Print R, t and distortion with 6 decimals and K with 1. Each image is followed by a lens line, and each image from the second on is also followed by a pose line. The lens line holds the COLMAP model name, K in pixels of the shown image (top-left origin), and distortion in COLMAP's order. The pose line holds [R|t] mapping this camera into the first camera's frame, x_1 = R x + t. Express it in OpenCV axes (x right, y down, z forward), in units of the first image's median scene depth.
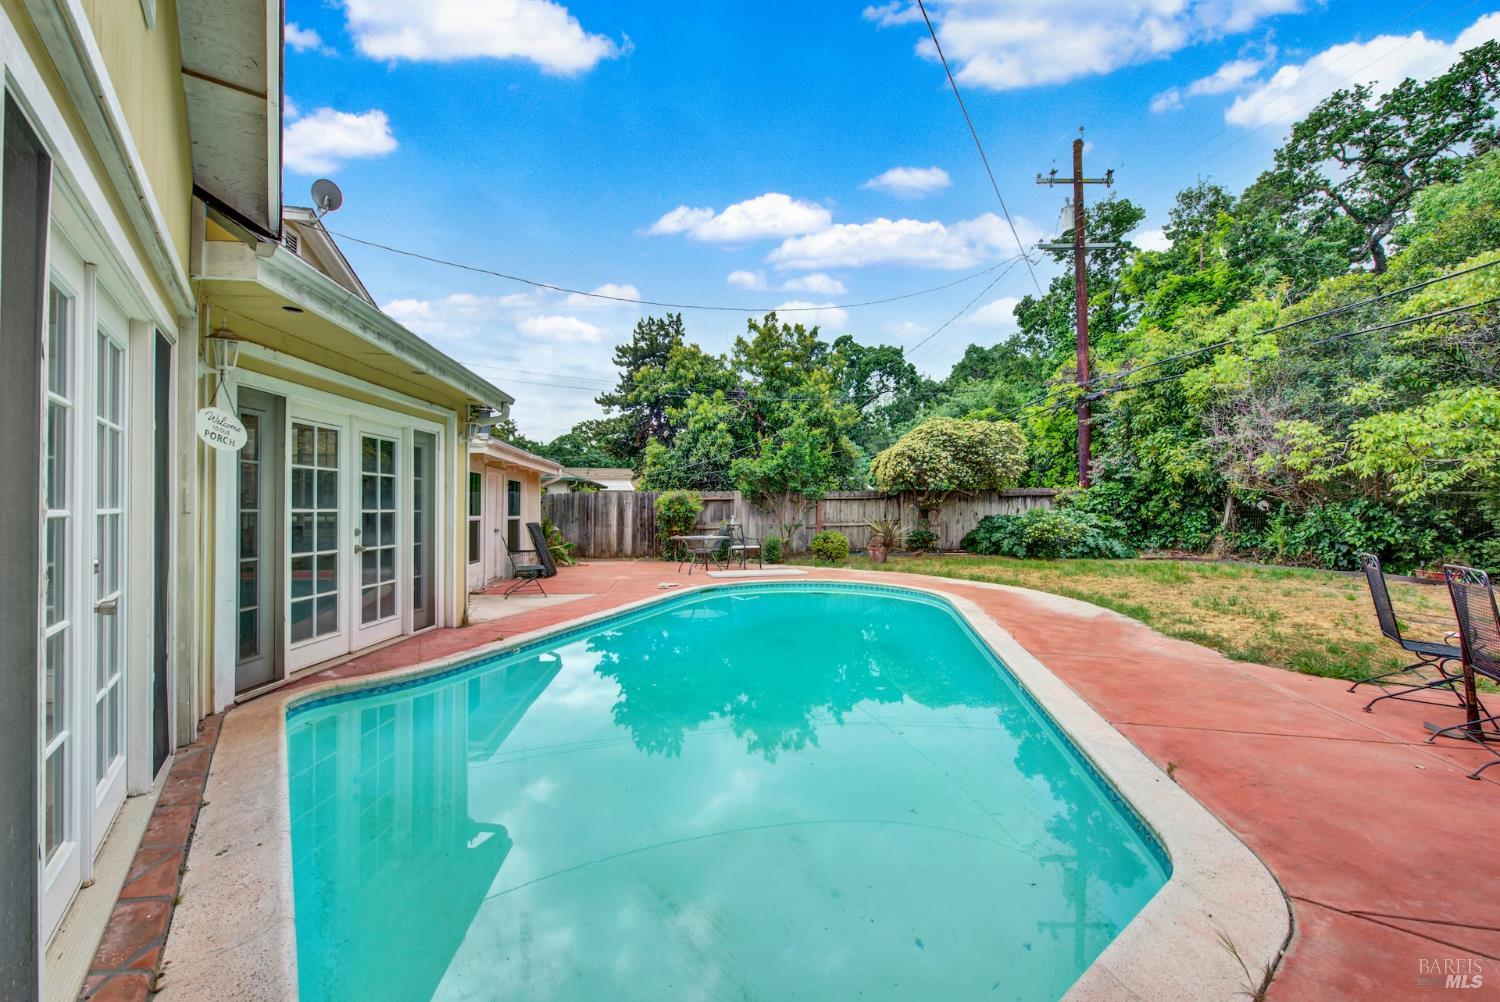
lens RADIAL K [[596.3, 0, 748.8], [0, 596.3, 505.2], [0, 0, 1]] dist [0.004570, -0.003385]
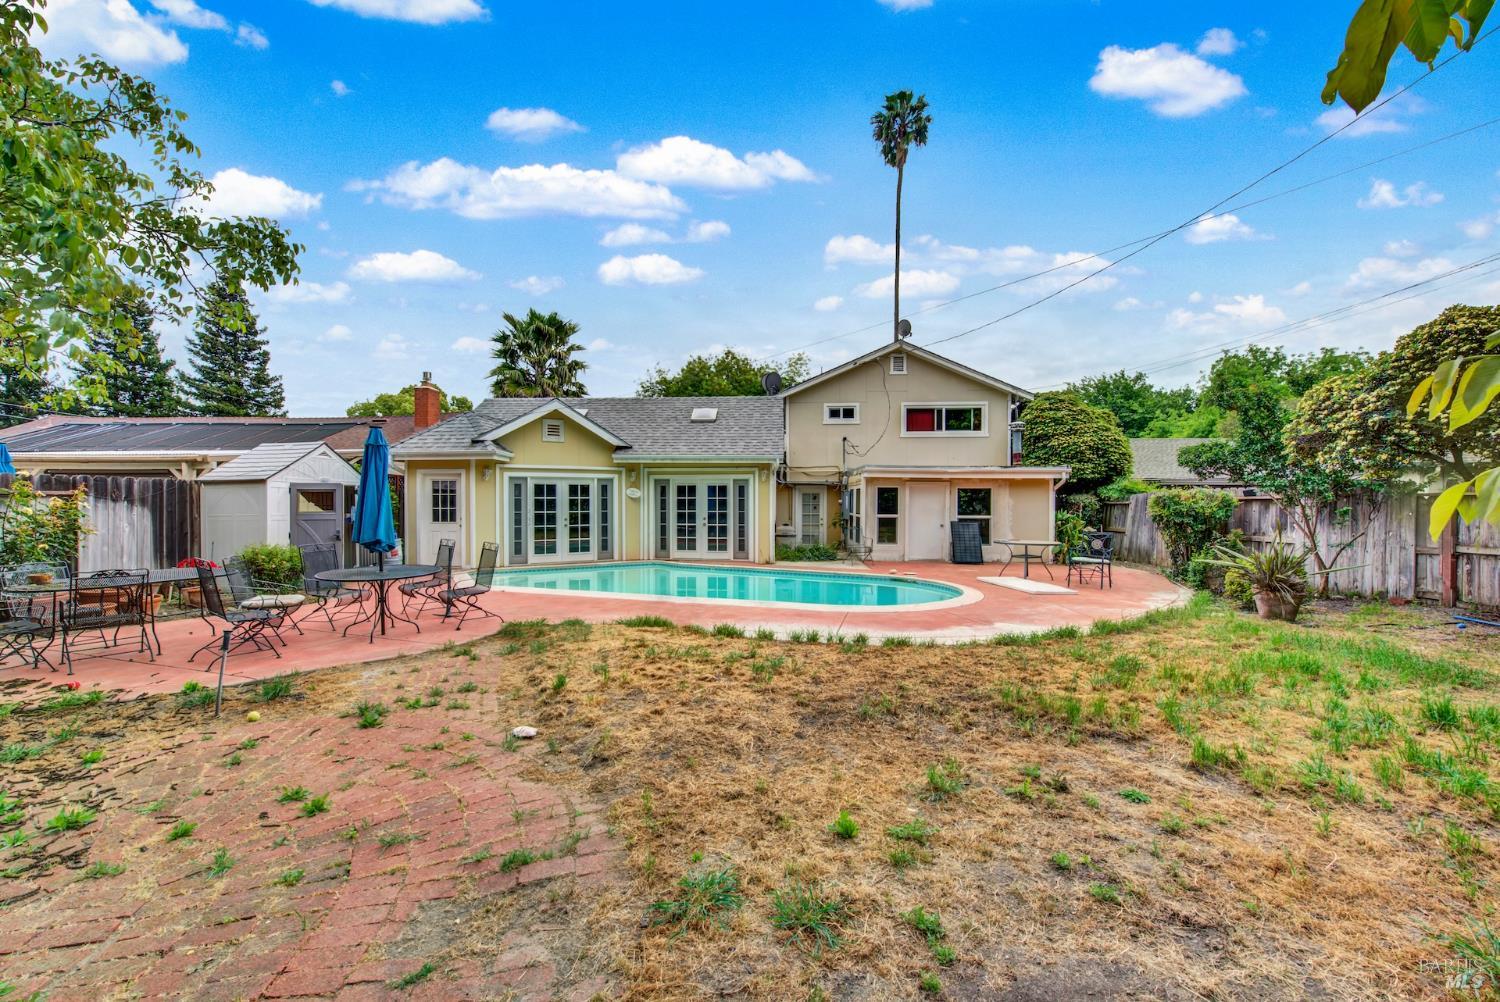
lens RADIAL K [[596.3, 0, 748.2], [0, 596.3, 505.6], [0, 0, 1]] dist [0.004570, -0.003385]
pose [[-0.149278, 0.005118, -0.988782, 0.695576], [0.007713, 0.999962, 0.004012, -0.008990], [0.988765, -0.007027, -0.149312, 0.521395]]
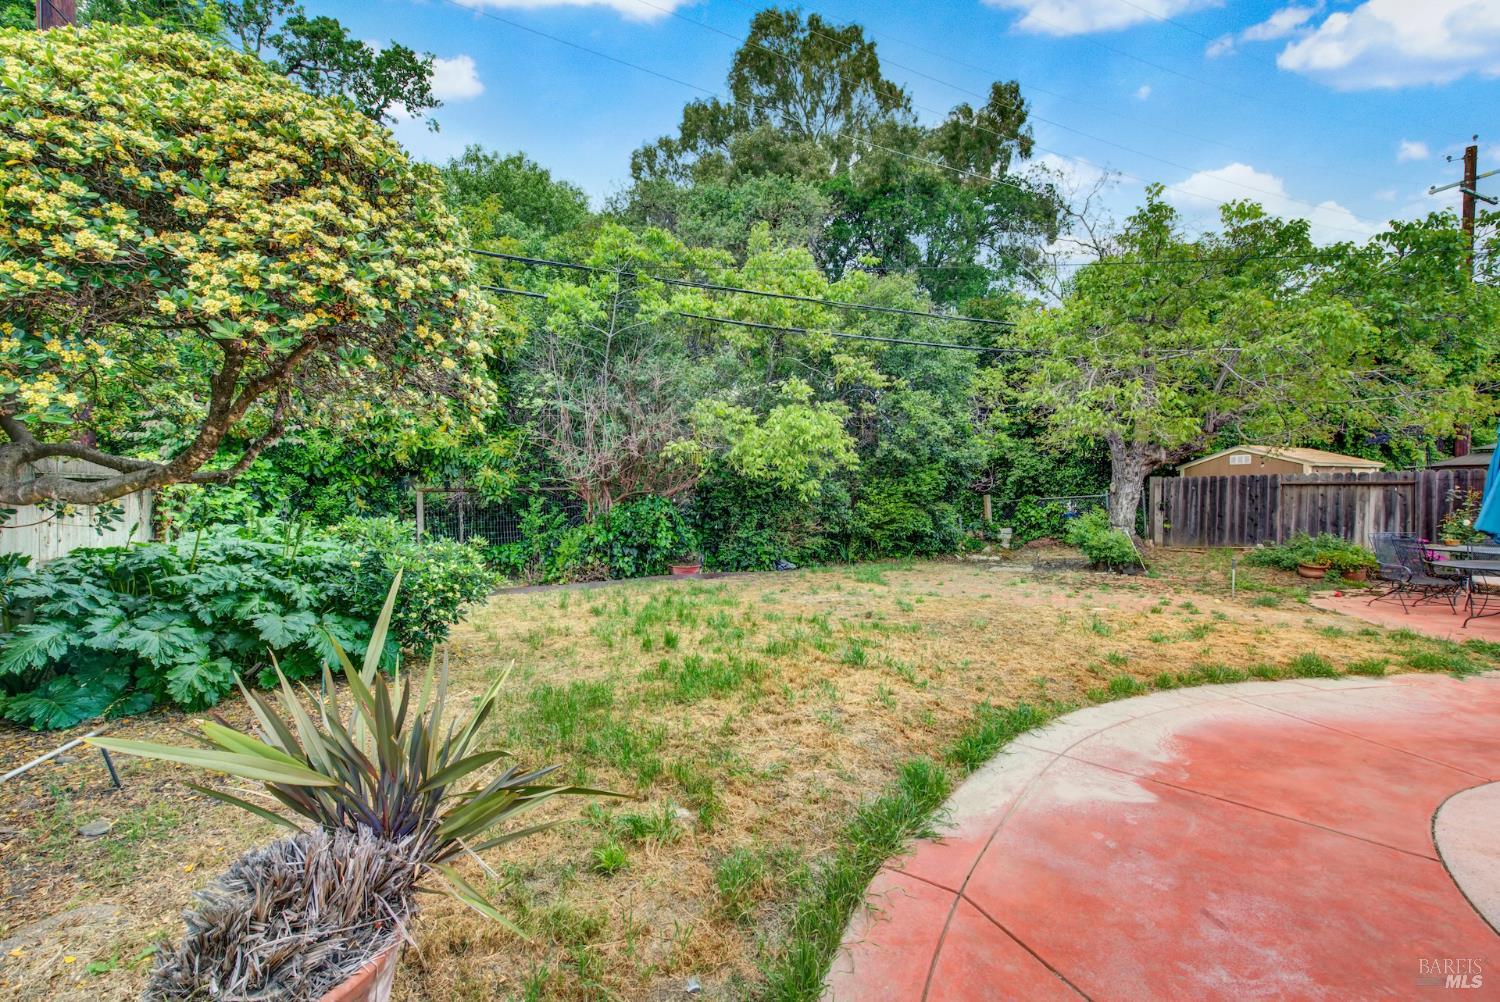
lens RADIAL K [[596.3, 0, 748.2], [0, 596.3, 505.8], [0, 0, 1]] dist [0.004570, -0.003385]
pose [[-0.287298, -0.017410, 0.957683, 0.079247], [-0.001865, 0.999843, 0.017617, -0.008864], [-0.957840, 0.003275, -0.287285, 0.812098]]
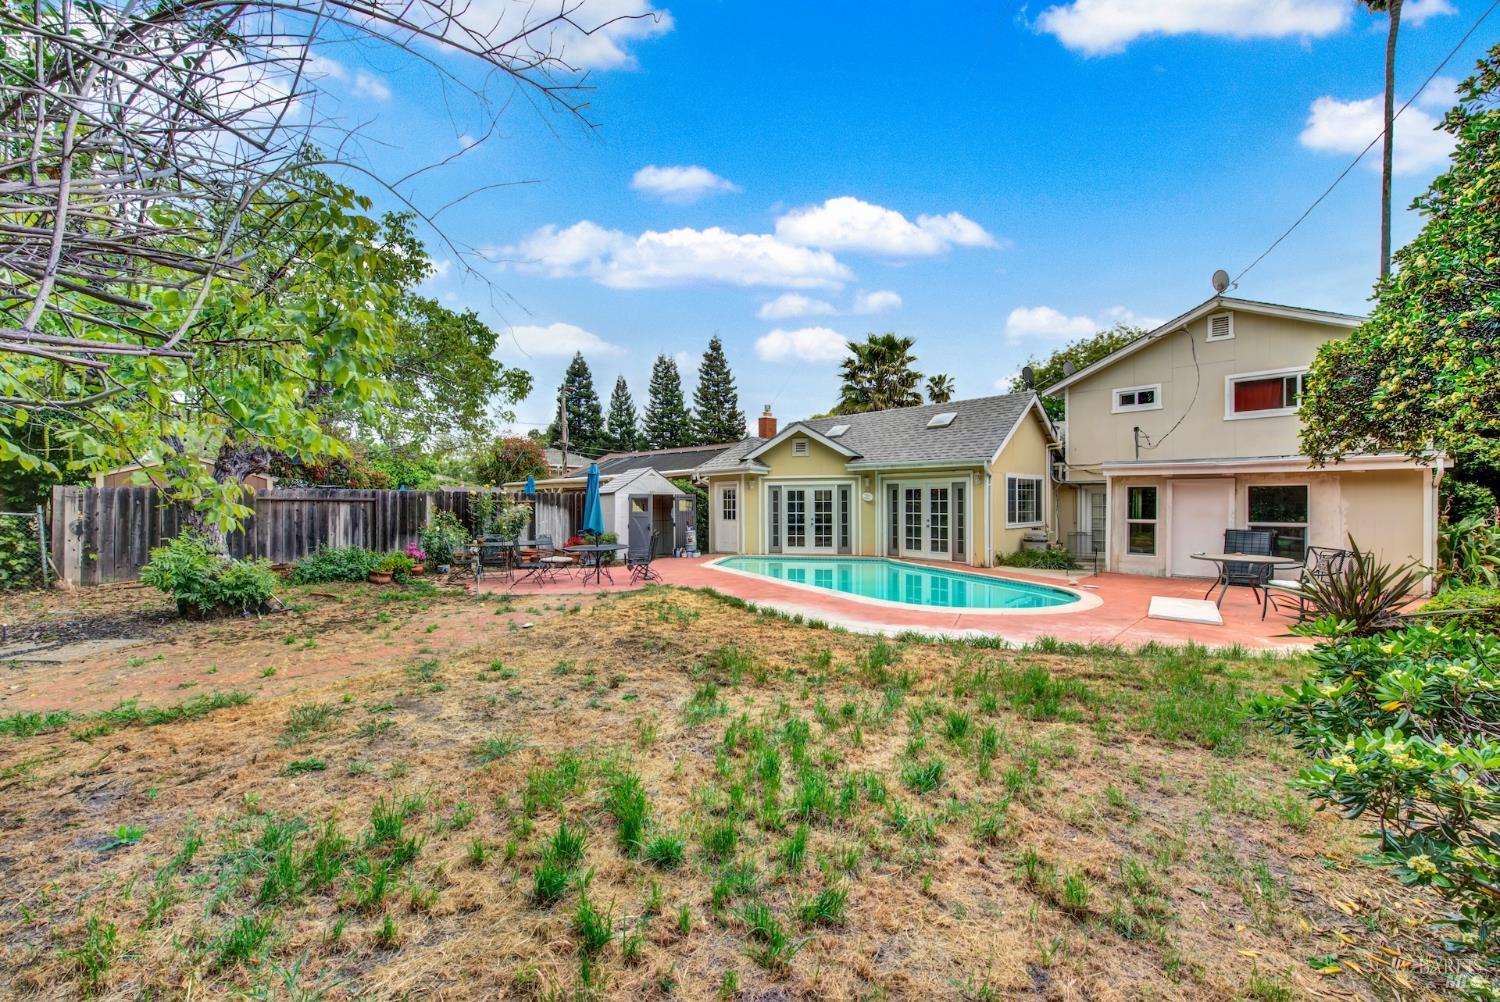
lens RADIAL K [[596.3, 0, 748.6], [0, 596.3, 507.2], [0, 0, 1]] dist [0.004570, -0.003385]
pose [[-0.775018, 0.006552, -0.631905, 0.632492], [0.008255, 0.999966, 0.000244, -0.010130], [0.631885, -0.005027, -0.775046, 0.884523]]
